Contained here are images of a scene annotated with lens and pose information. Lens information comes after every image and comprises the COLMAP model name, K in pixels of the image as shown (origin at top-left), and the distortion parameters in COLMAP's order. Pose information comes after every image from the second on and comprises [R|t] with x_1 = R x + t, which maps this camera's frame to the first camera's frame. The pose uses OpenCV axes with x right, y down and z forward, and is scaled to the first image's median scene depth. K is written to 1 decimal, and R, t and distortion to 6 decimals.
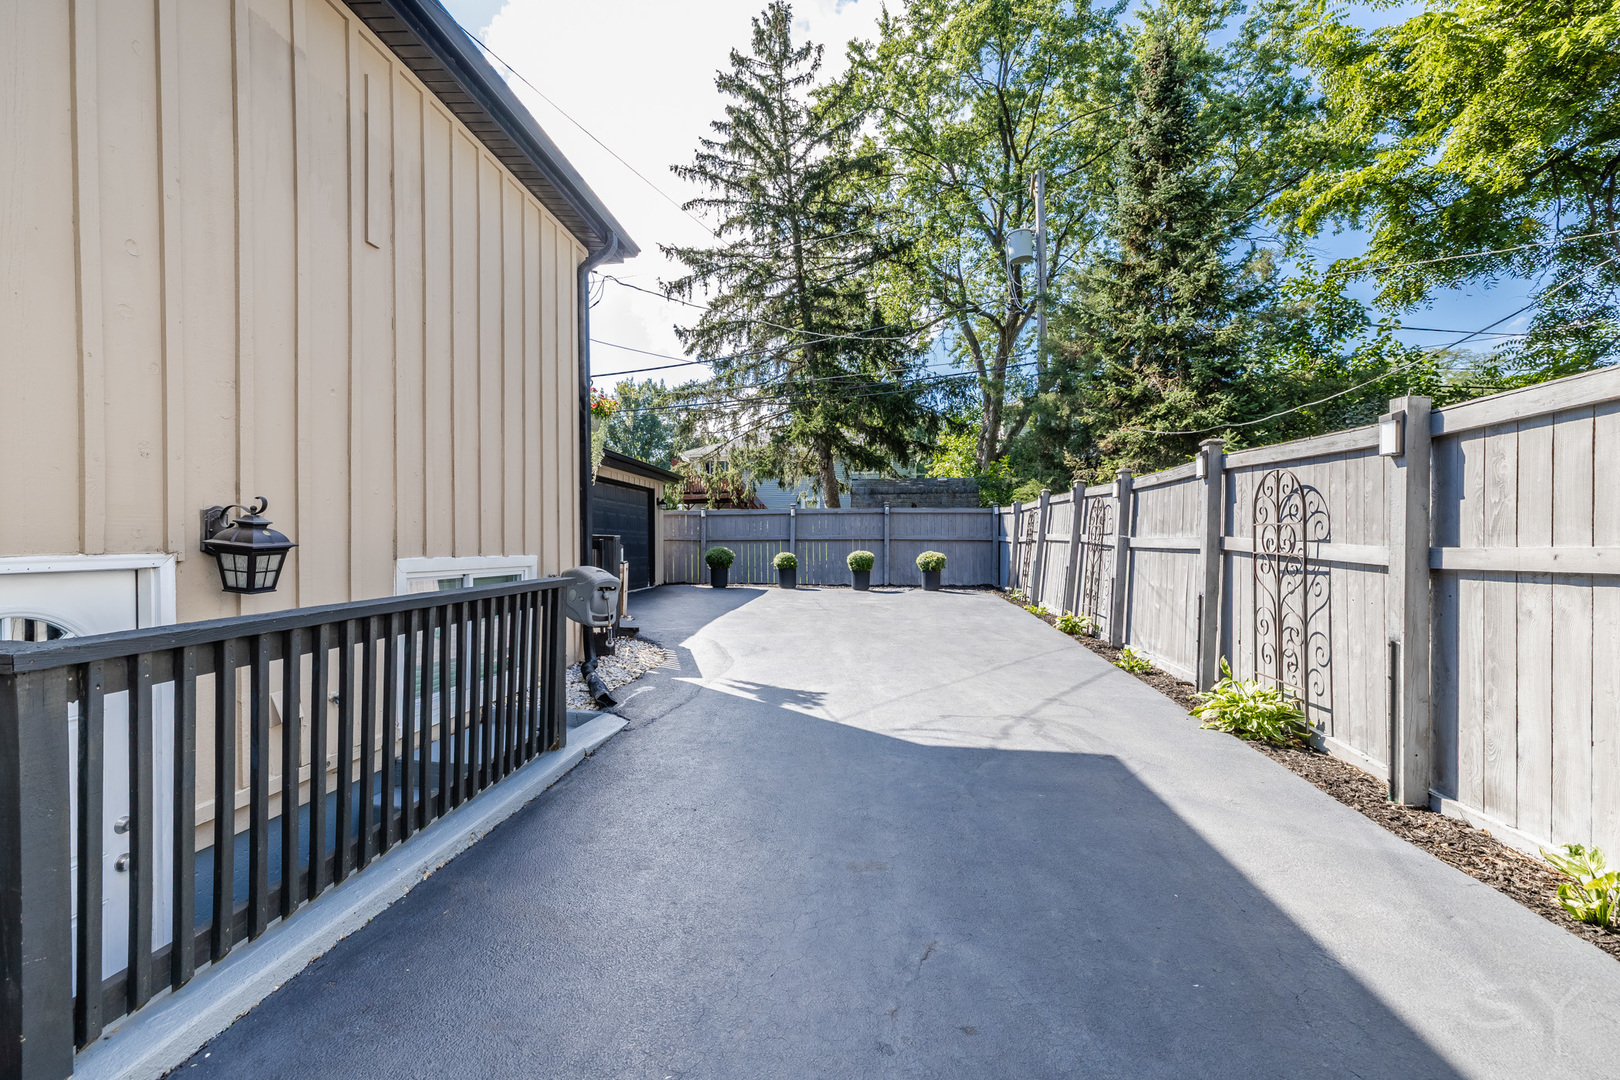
lens RADIAL K [[708.1, 0, 807.2], [0, 708.1, 544.2], [0, 0, 1]] dist [0.002185, 0.000006]
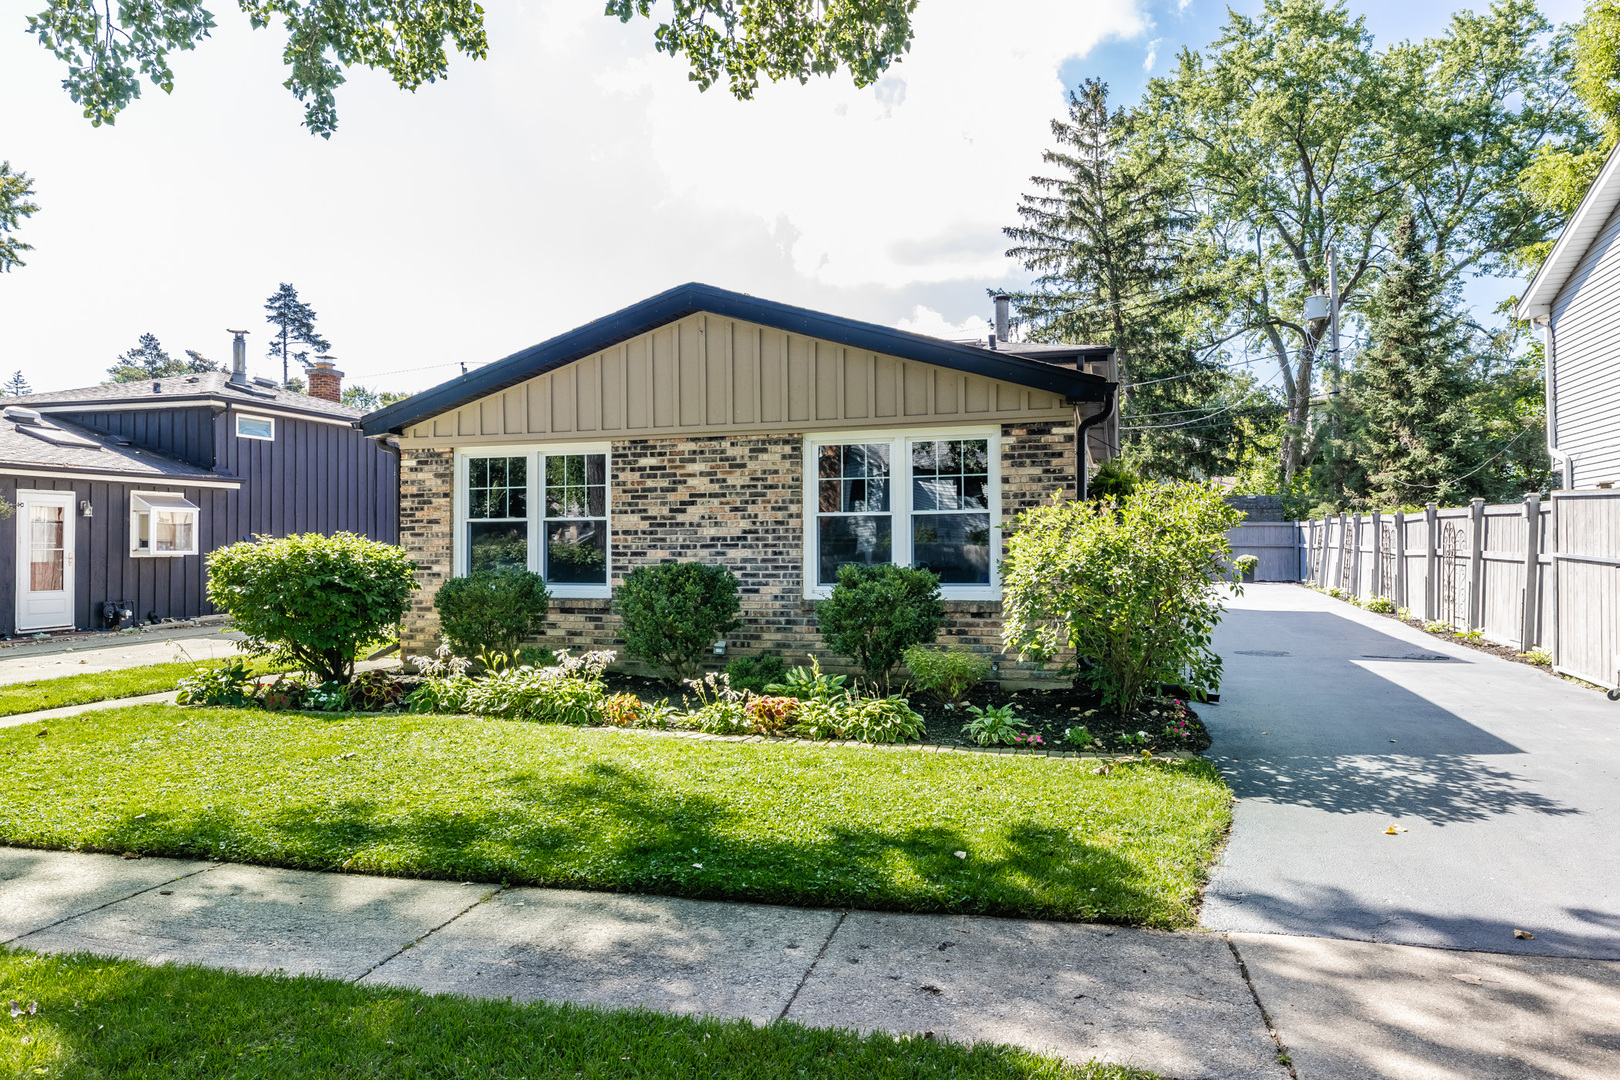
lens RADIAL K [[1096.7, 0, 813.0], [0, 1096.7, 536.7], [0, 0, 1]] dist [-0.007567, 0.004227]
pose [[0.985479, -0.005991, -0.169694, -0.281462], [0.004147, 0.999928, -0.011217, -0.004455], [0.169749, 0.010350, 0.985433, -1.189003]]
